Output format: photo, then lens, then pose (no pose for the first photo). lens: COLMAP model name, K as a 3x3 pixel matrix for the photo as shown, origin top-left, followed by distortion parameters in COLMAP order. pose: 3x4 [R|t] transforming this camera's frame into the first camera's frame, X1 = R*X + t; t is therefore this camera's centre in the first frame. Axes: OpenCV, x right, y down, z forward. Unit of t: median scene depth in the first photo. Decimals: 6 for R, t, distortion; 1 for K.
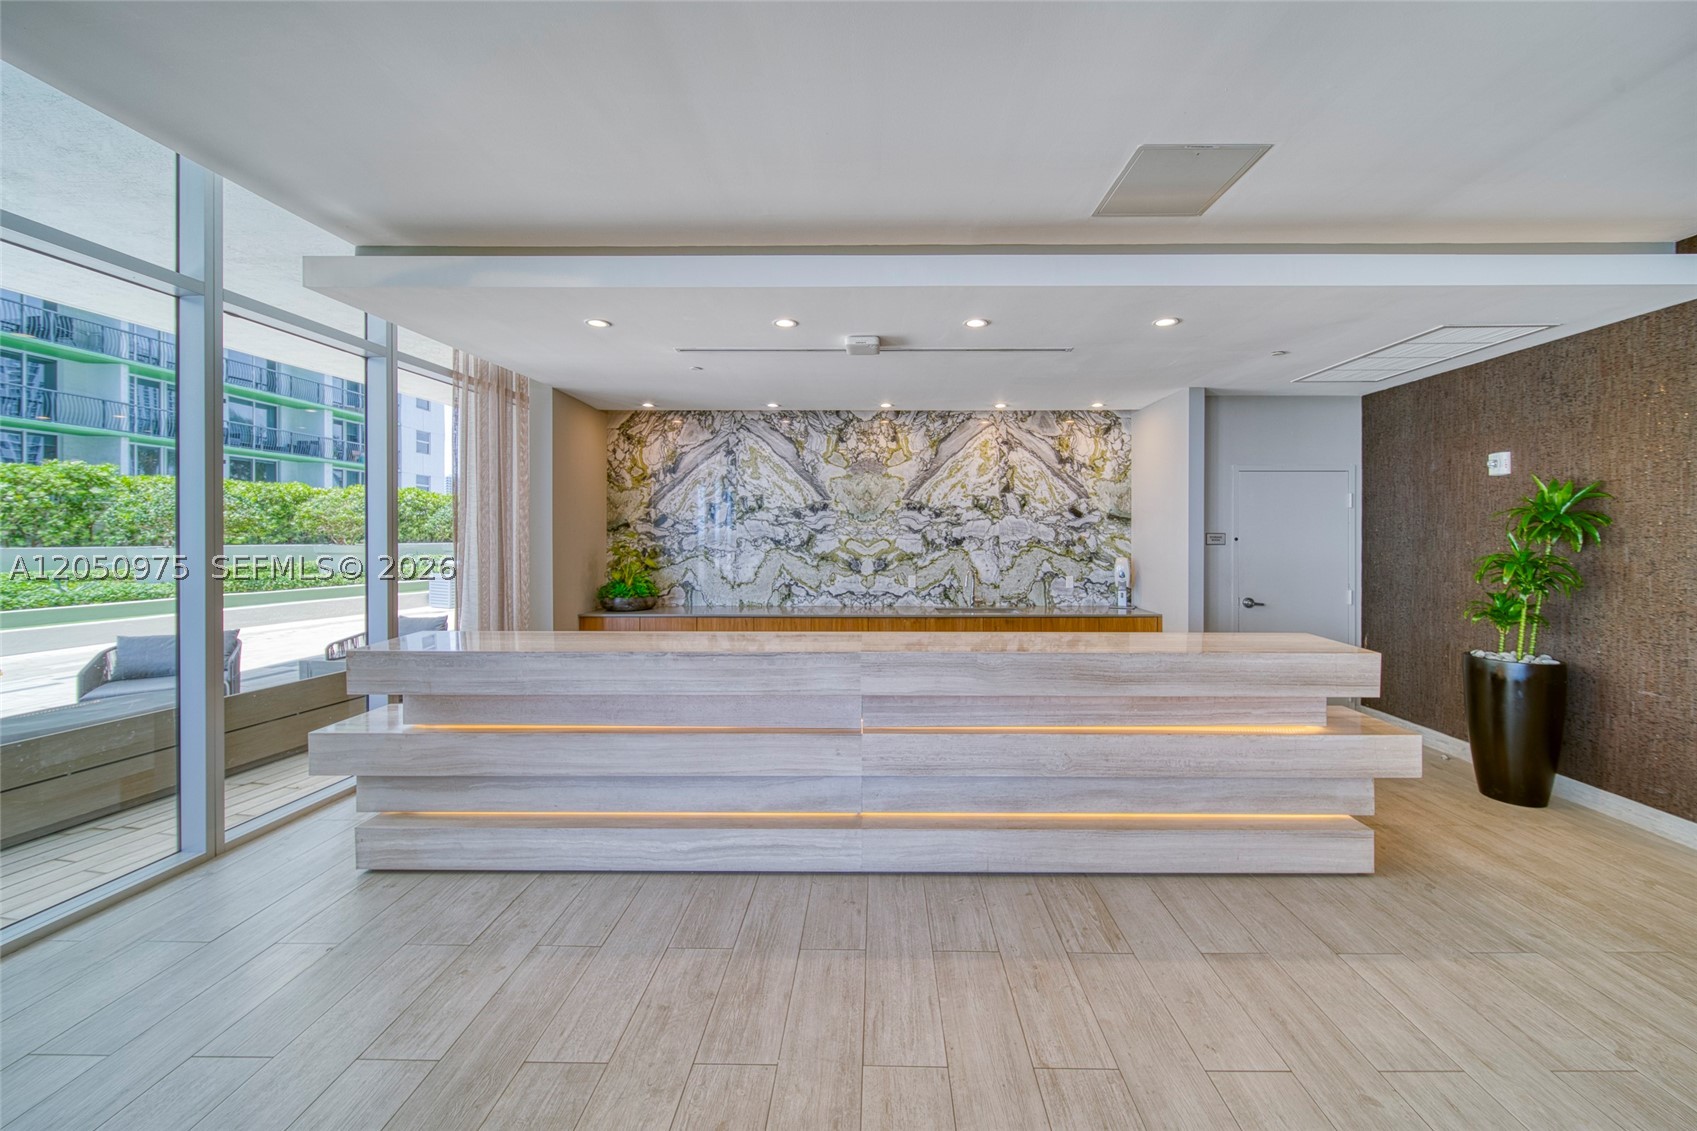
lens RADIAL K [[609.8, 0, 844.6], [0, 609.8, 550.3], [0, 0, 1]] dist [0.002093, -0.002600]
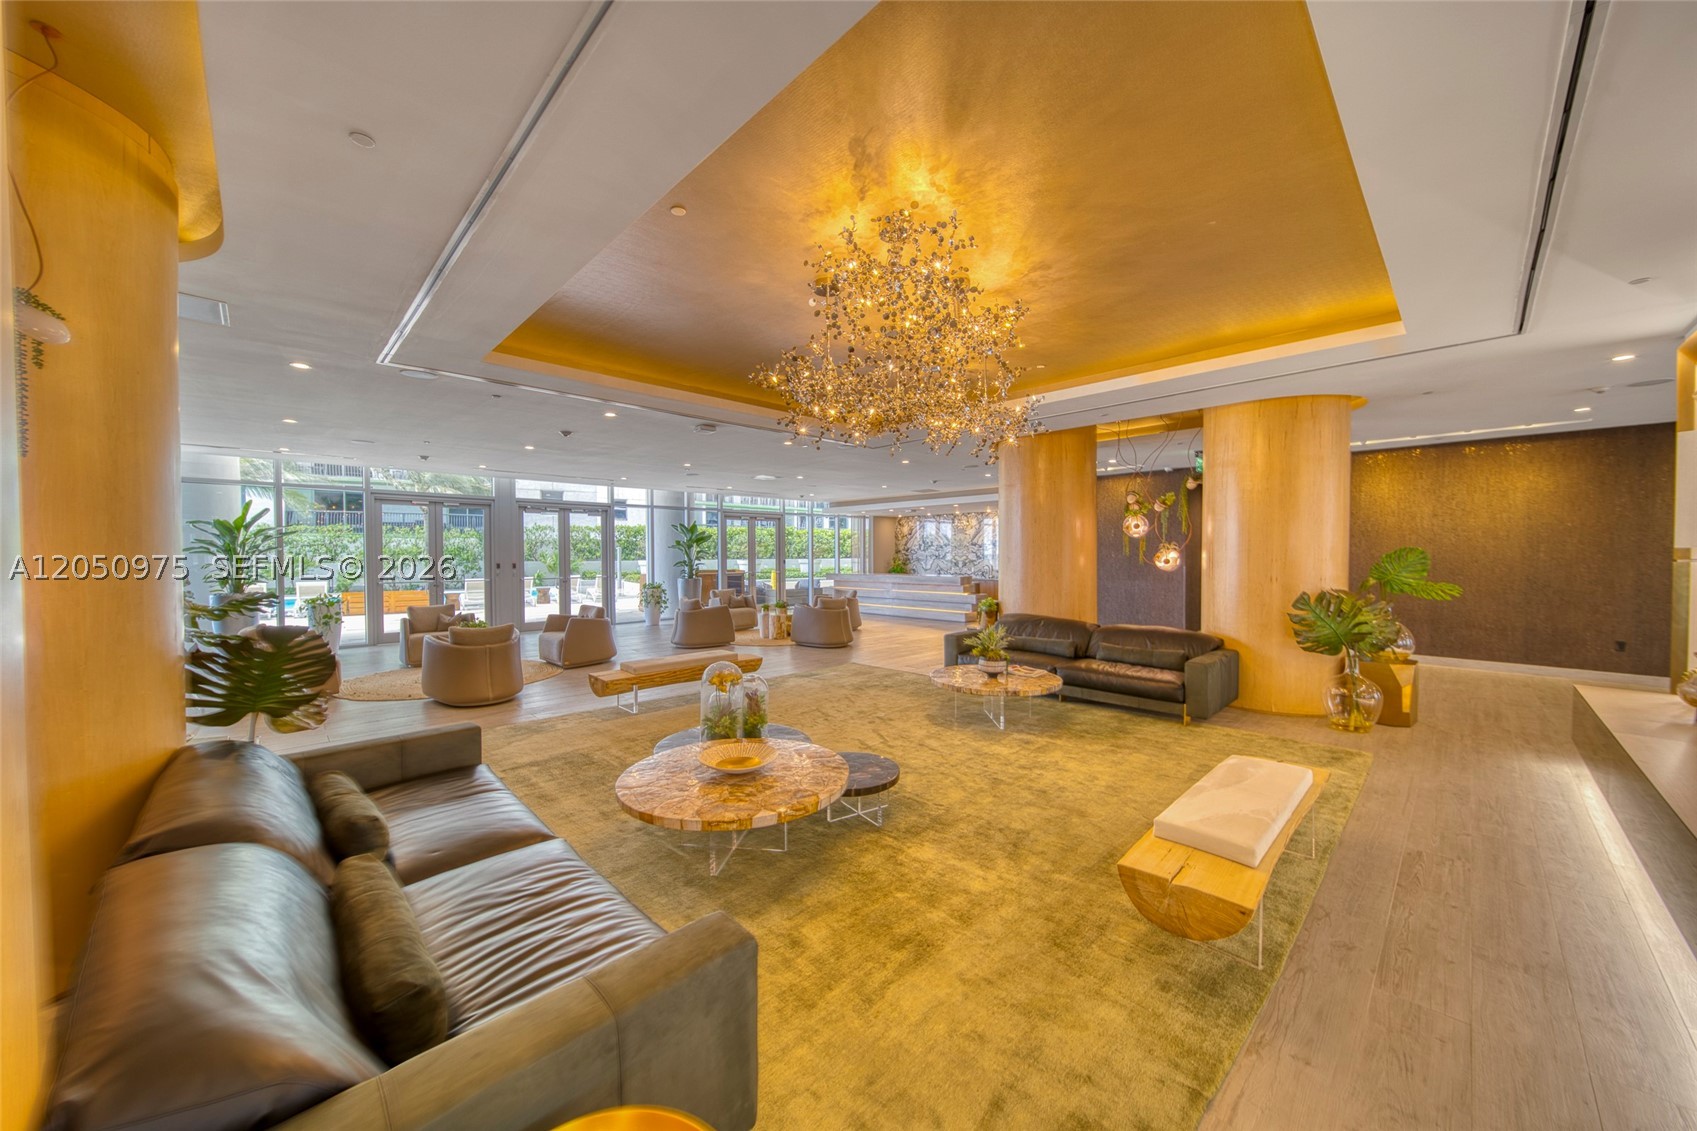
lens RADIAL K [[609.8, 0, 844.6], [0, 609.8, 550.3], [0, 0, 1]] dist [0.002093, -0.002600]
pose [[0.705924, -0.010056, -0.708216, 1.748959], [-0.003478, 0.999838, -0.017663, 0.011904], [0.708279, 0.014932, 0.705774, -1.505381]]
